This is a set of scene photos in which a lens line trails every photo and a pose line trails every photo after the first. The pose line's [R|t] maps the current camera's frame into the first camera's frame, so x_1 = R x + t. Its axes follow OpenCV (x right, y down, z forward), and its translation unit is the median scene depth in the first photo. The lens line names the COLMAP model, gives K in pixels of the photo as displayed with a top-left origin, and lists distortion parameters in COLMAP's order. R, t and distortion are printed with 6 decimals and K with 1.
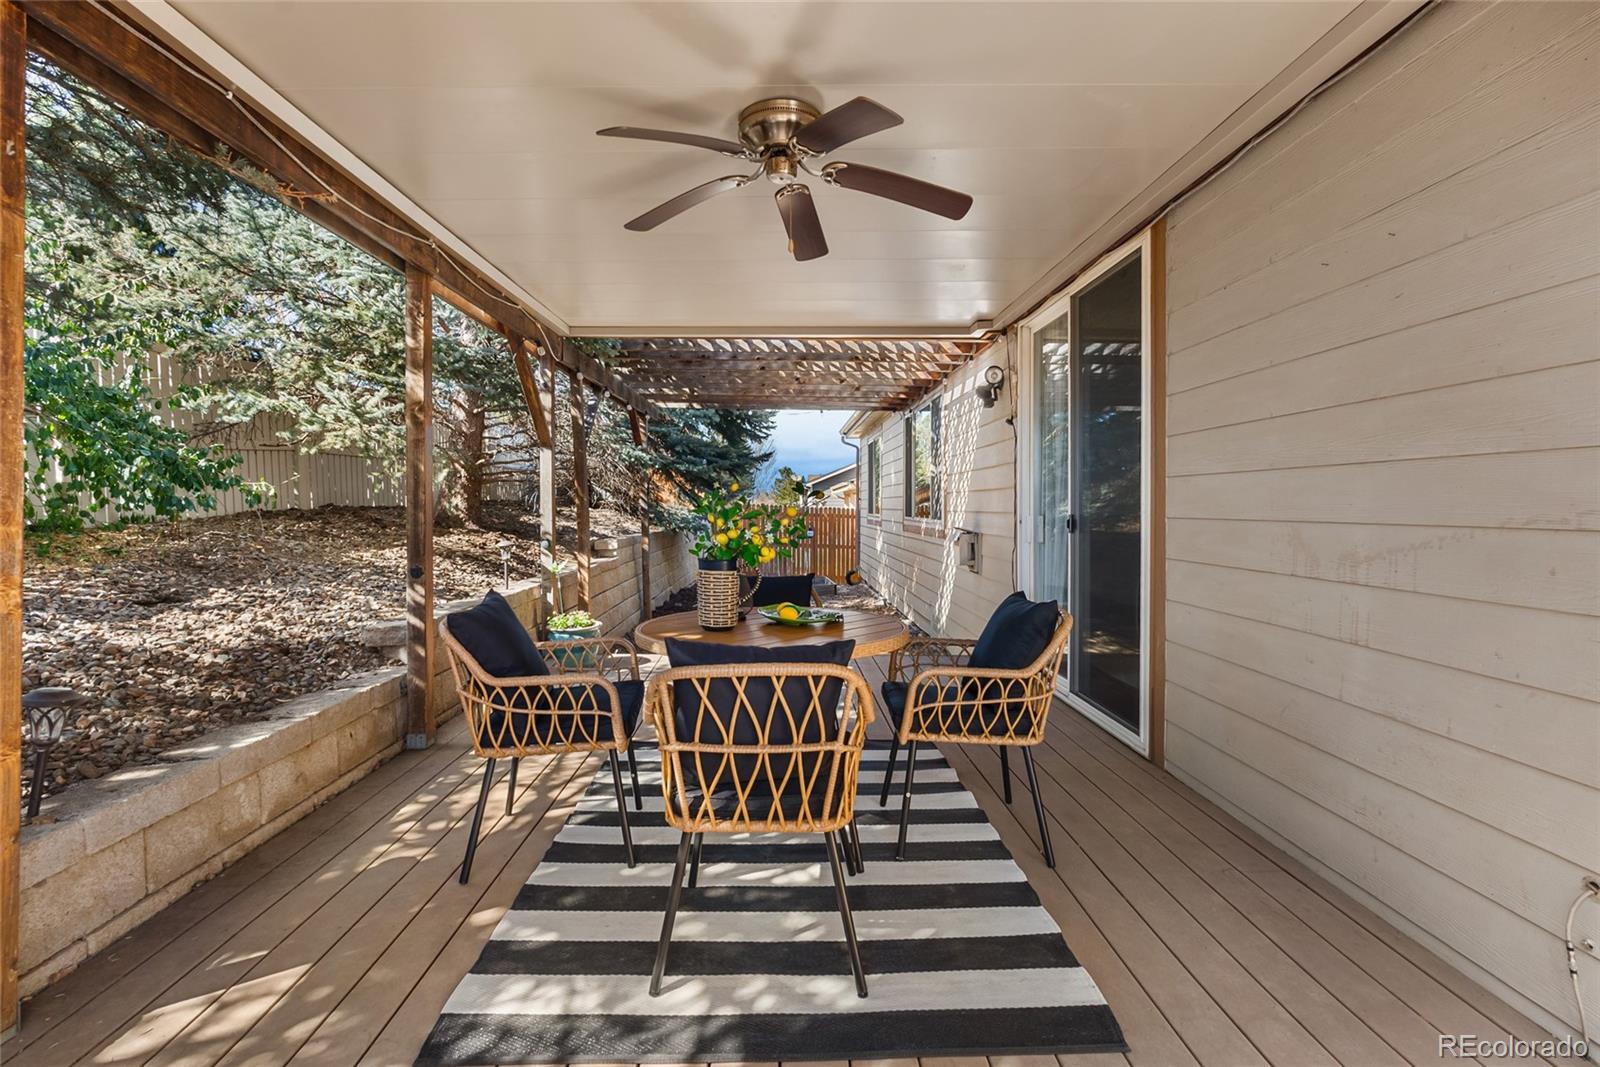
lens RADIAL K [[710.1, 0, 769.0], [0, 710.1, 514.5], [0, 0, 1]] dist [-0.002741, -0.000185]
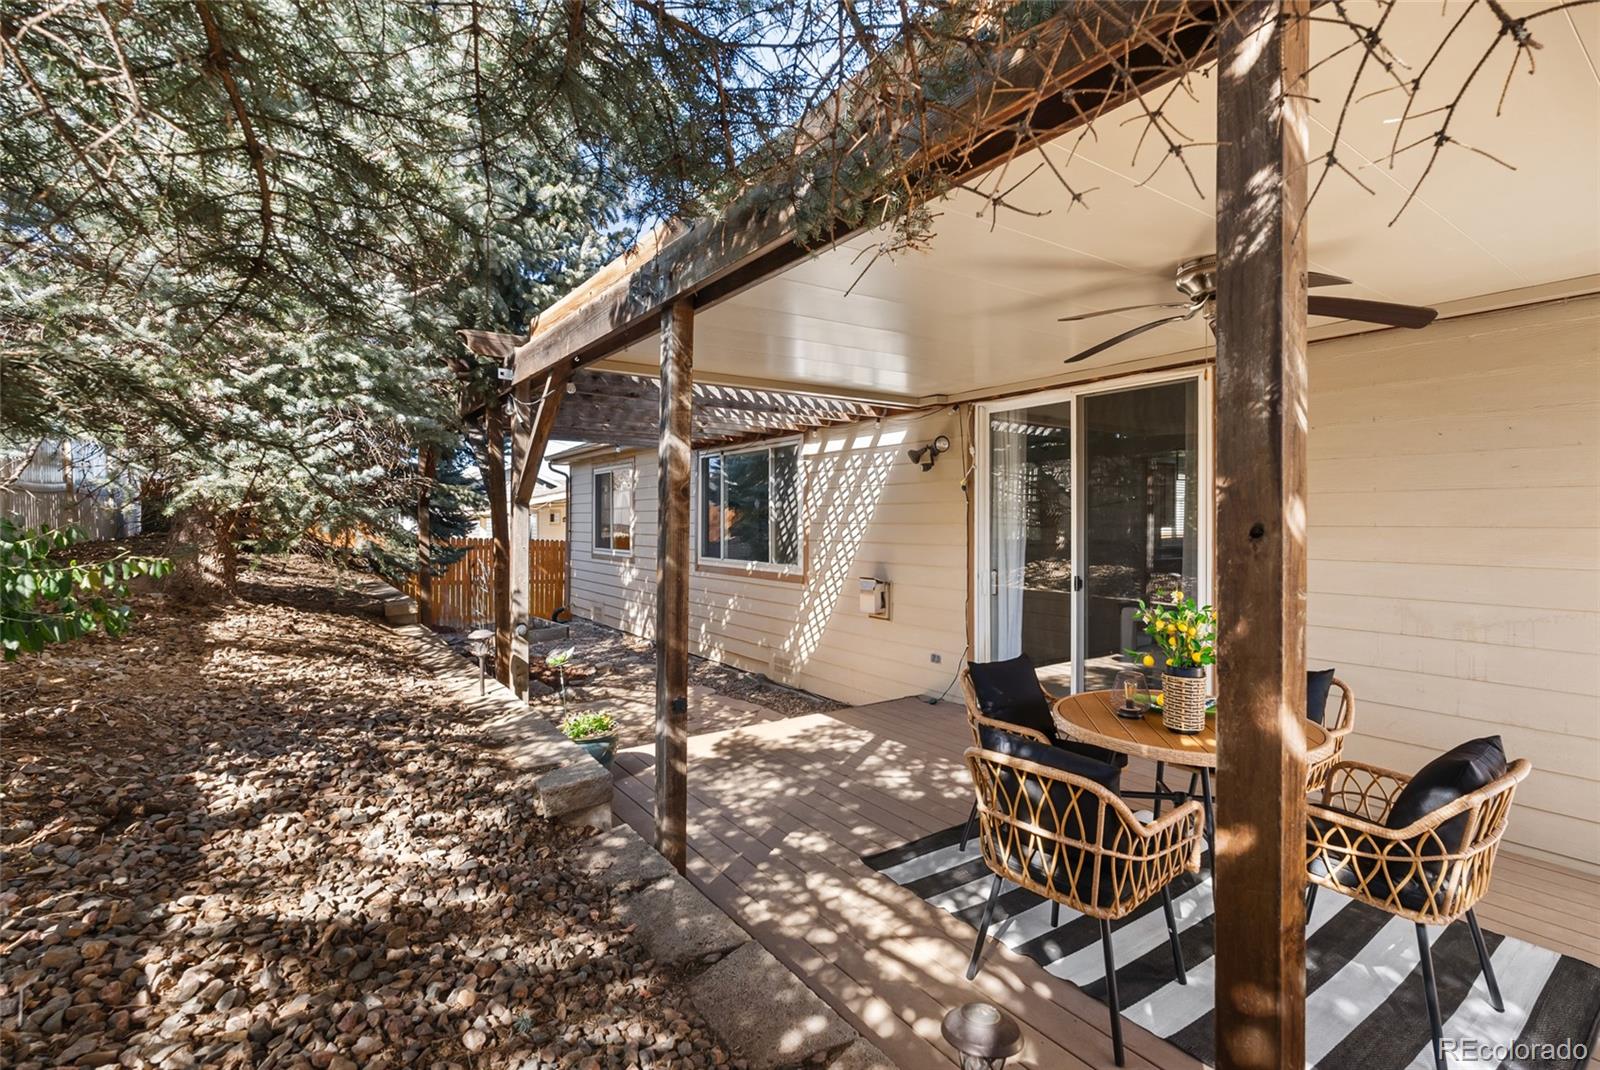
lens RADIAL K [[710.1, 0, 821.9], [0, 710.1, 530.6], [0, 0, 1]] dist [-0.002741, -0.000185]
pose [[0.838768, -0.004693, 0.544468, -0.755073], [0.008597, 0.999952, -0.004624, -0.093474], [-0.544420, 0.008560, 0.838769, 0.278334]]
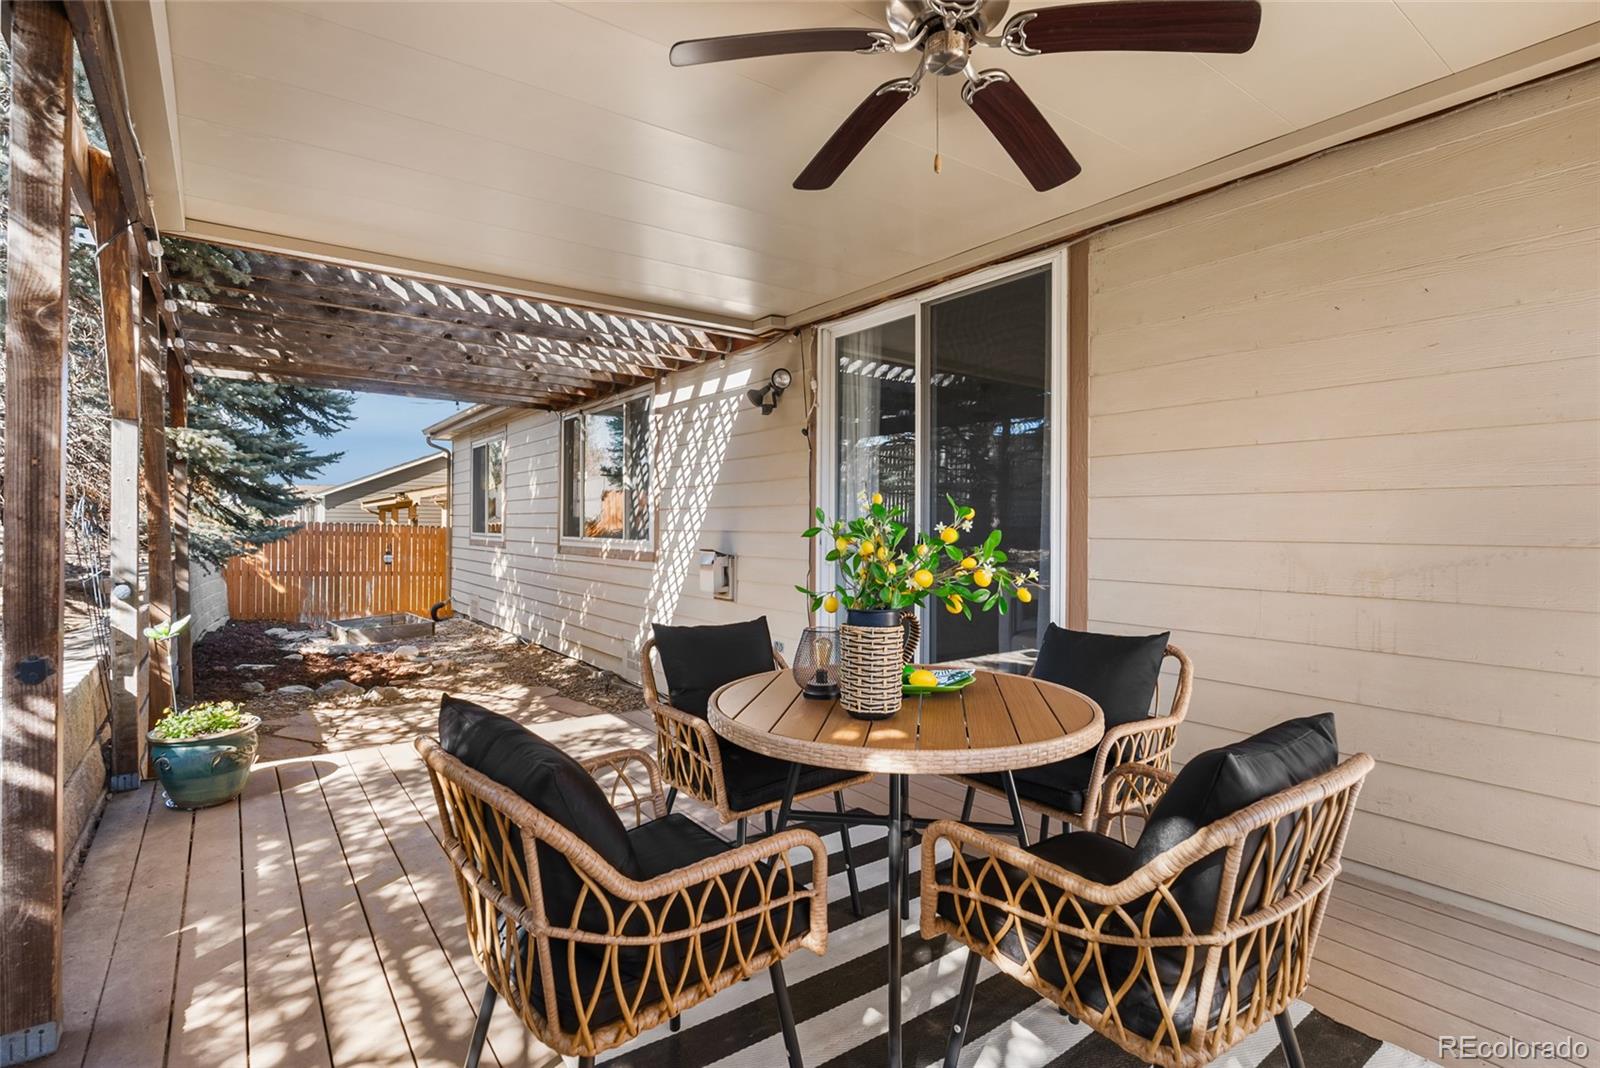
lens RADIAL K [[776.2, 0, 795.9], [0, 776.2, 525.8], [0, 0, 1]] dist [-0.005175, 0.001763]
pose [[0.823730, 0.001667, 0.566980, -0.372369], [0.003476, 0.999962, -0.007990, -0.005383], [-0.566972, 0.008553, 0.823693, 0.310152]]
